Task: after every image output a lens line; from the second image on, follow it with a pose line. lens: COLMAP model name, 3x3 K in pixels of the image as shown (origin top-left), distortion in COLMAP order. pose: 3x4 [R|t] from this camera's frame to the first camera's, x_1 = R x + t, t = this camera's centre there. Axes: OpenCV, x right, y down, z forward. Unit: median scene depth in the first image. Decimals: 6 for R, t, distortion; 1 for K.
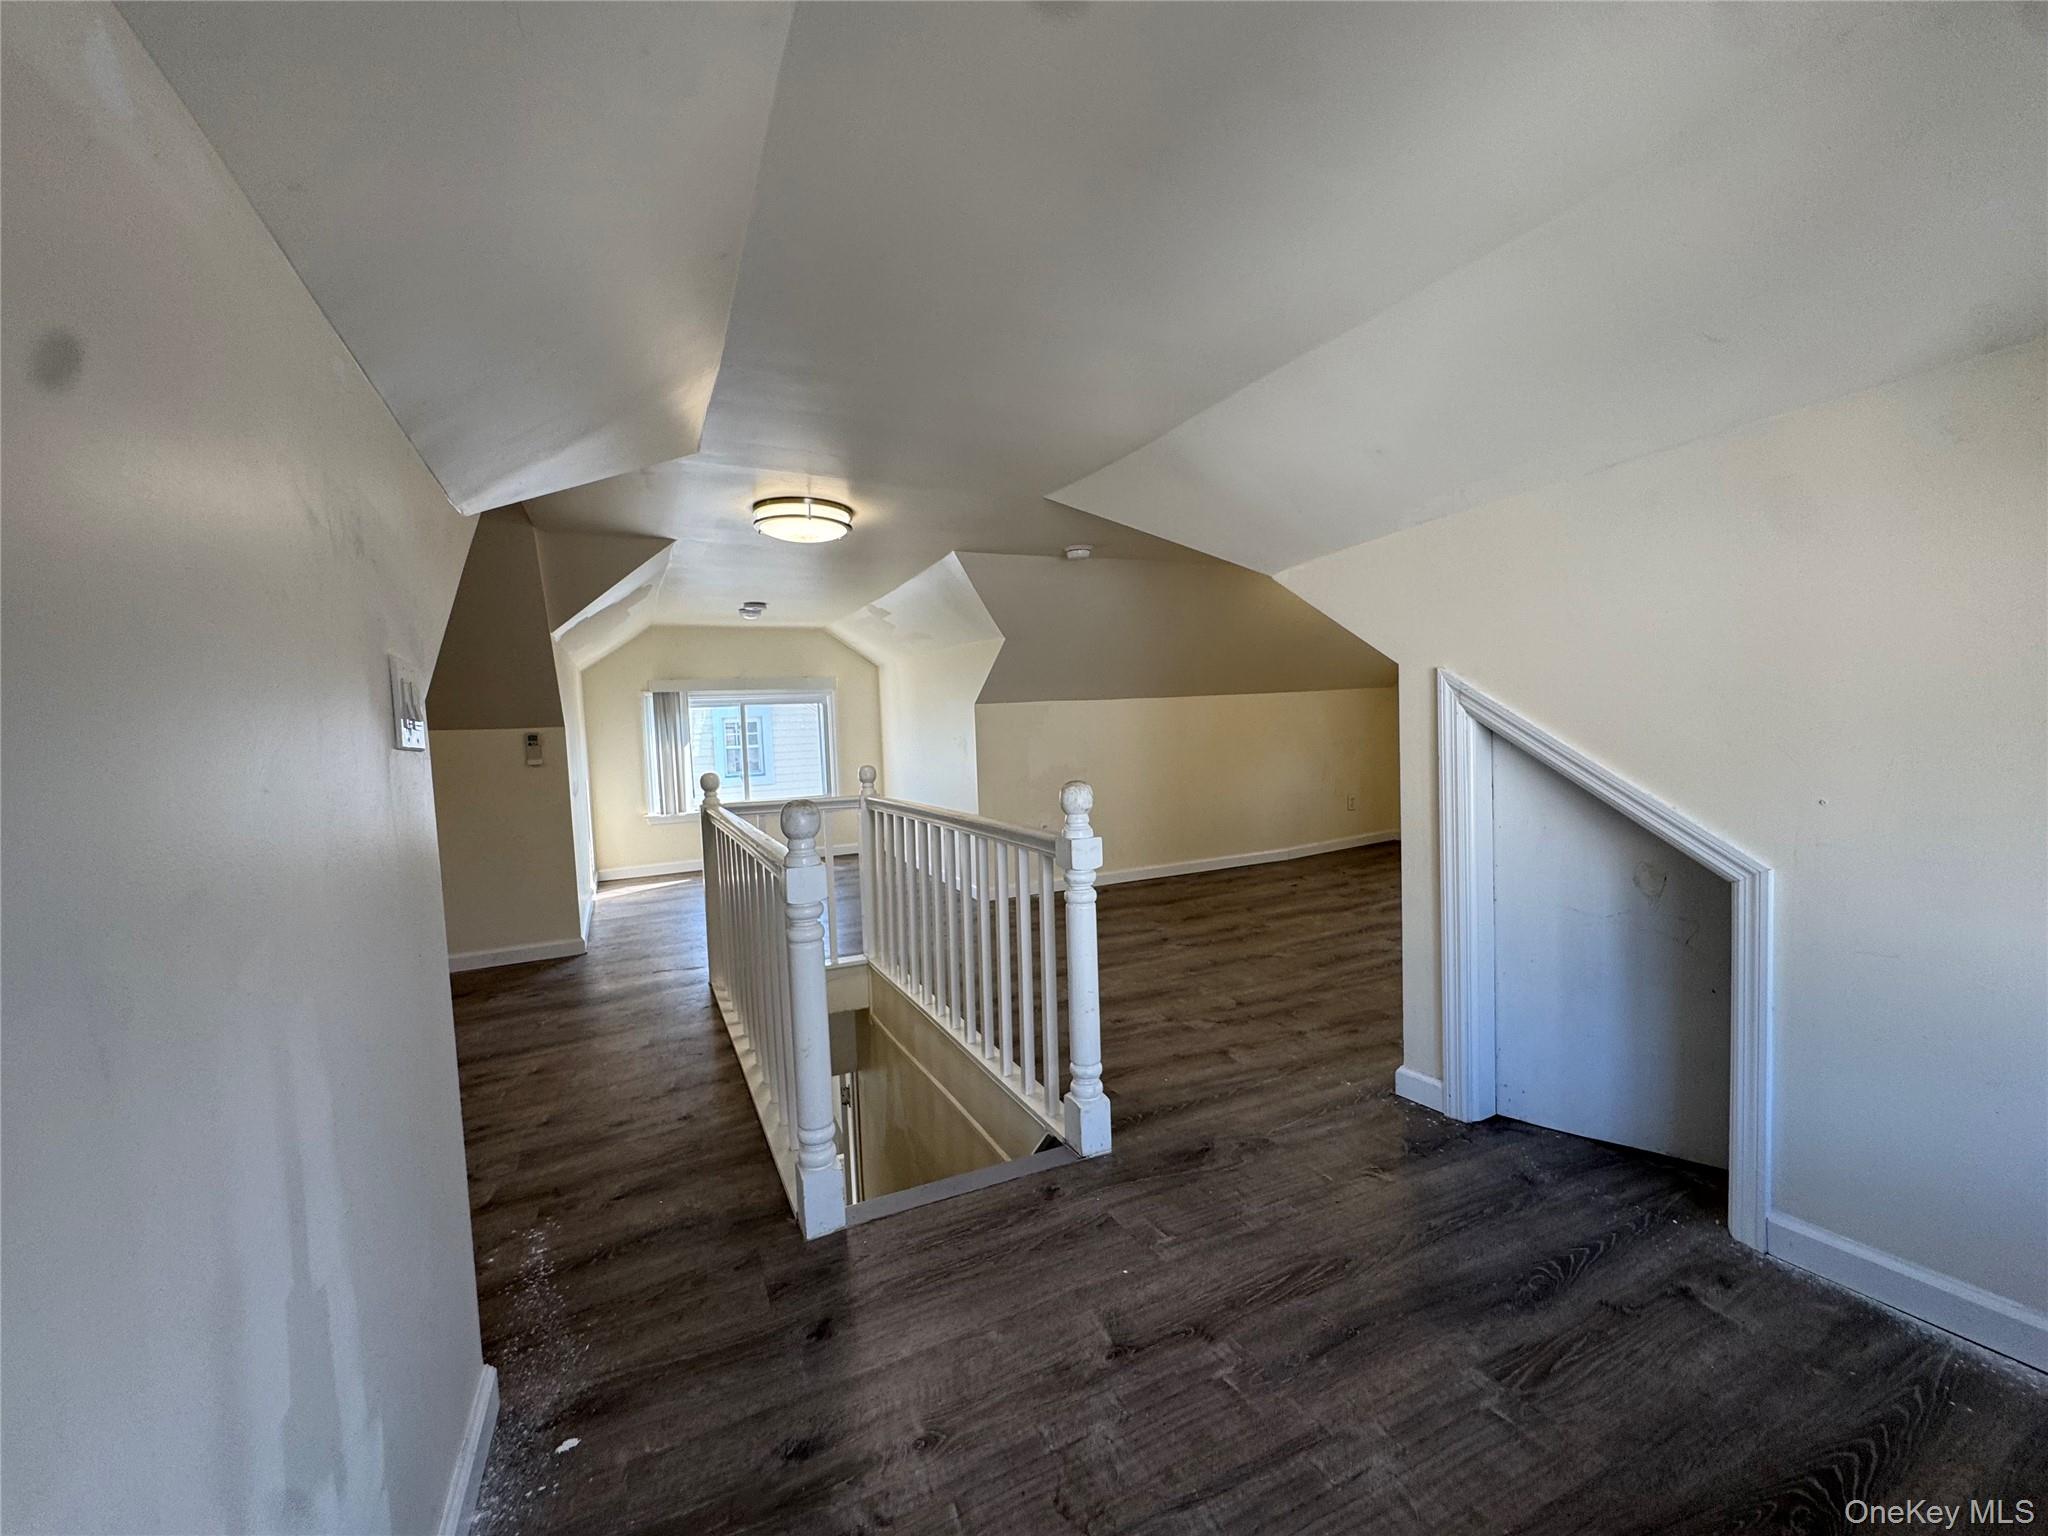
lens RADIAL K [[824.2, 0, 1022.9], [0, 824.2, 767.7], [0, 0, 1]] dist [-0.003129, 0.000246]
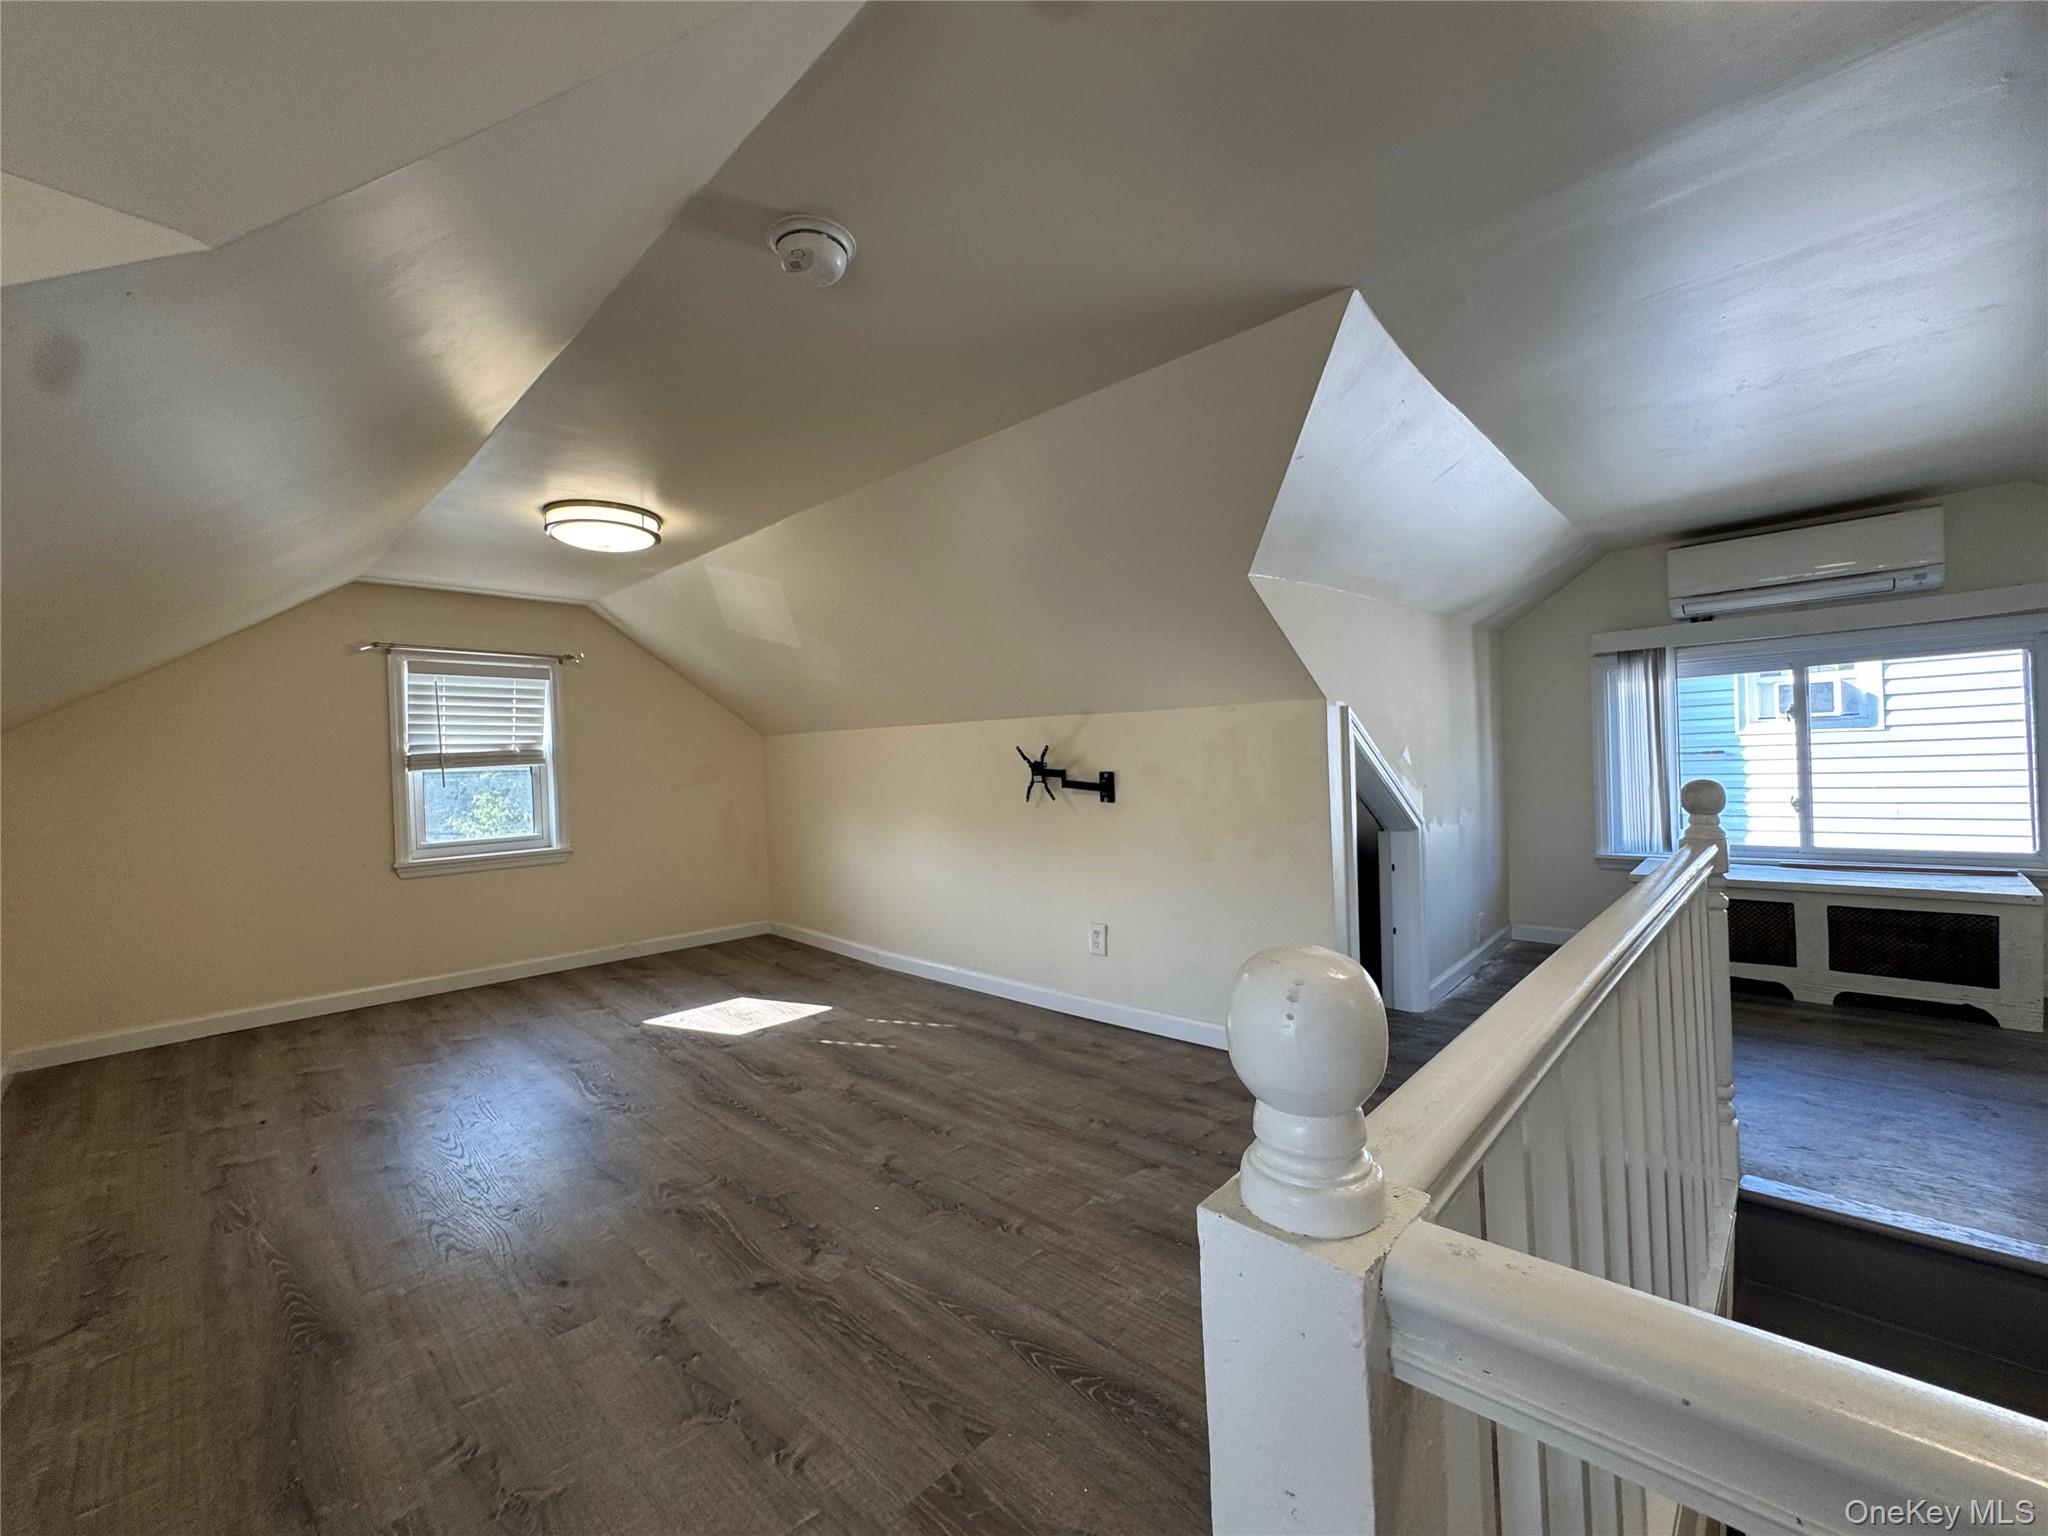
lens RADIAL K [[825.9, 0, 1026.7], [0, 825.9, 767.7], [0, 0, 1]] dist [-0.001692, -0.000276]
pose [[-0.352128, 0.046549, 0.934794, -0.390668], [0.097435, 0.995159, -0.012852, -0.044016], [-0.930866, 0.086556, -0.354959, 1.463141]]
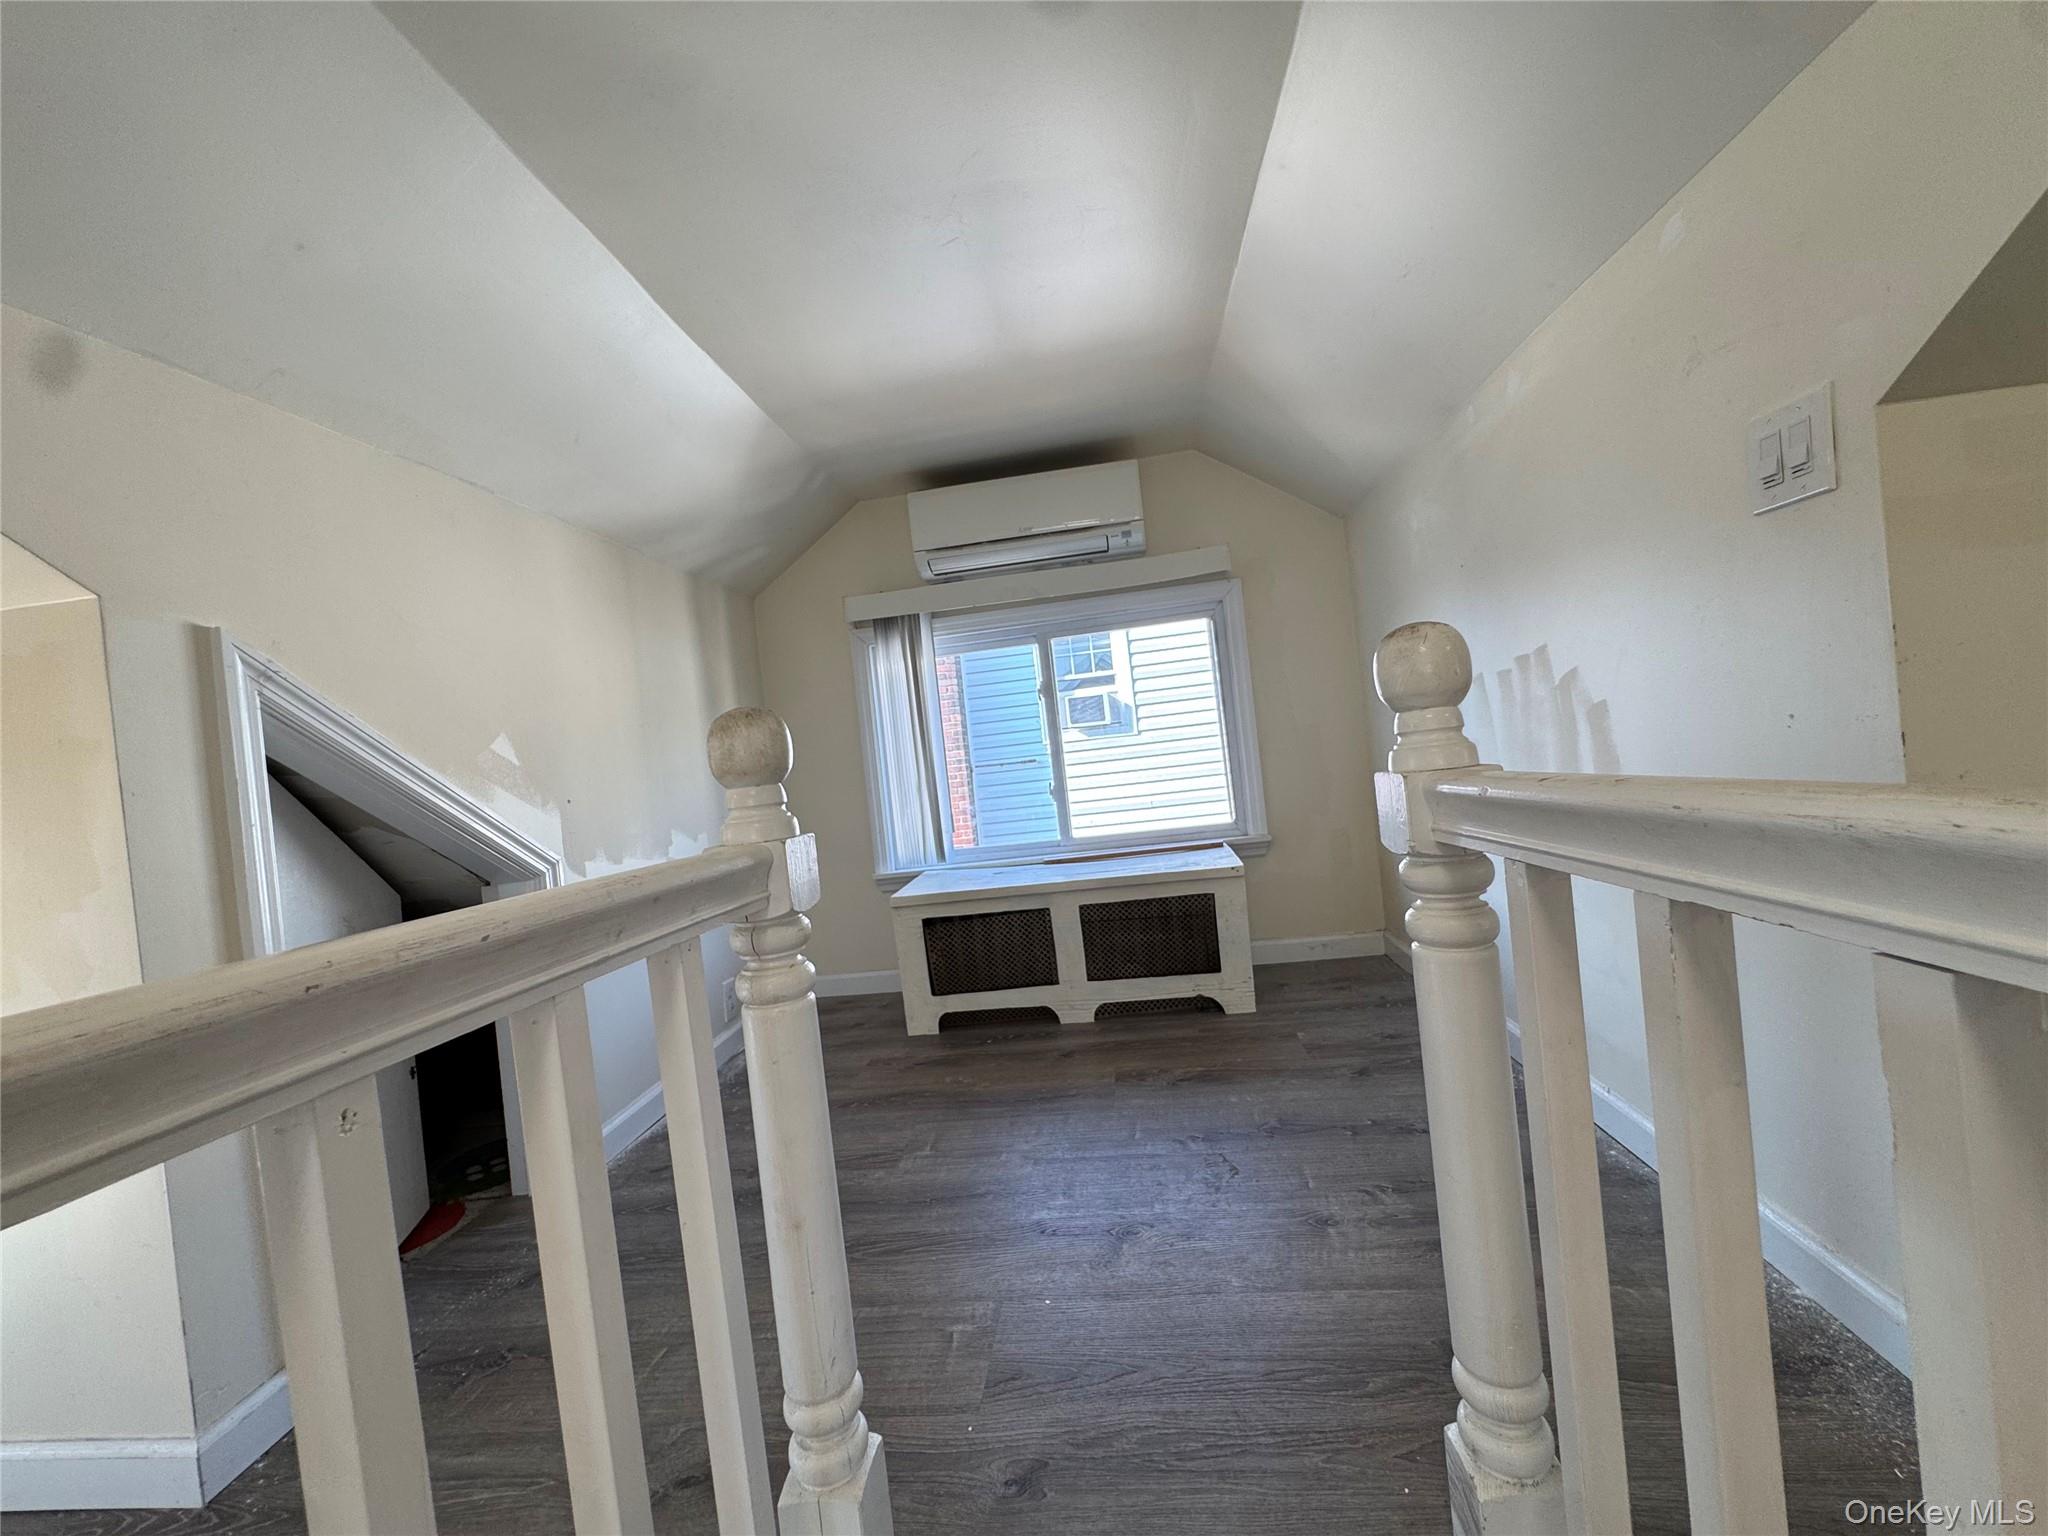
lens RADIAL K [[826.9, 0, 1024.0], [0, 826.9, 768.0], [0, 0, 1]] dist [-0.004318, 0.000880]
pose [[-0.839437, 0.128778, 0.527980, -0.194702], [0.165527, 0.985944, 0.022694, 0.042723], [-0.517636, 0.106445, -0.848954, 0.916079]]
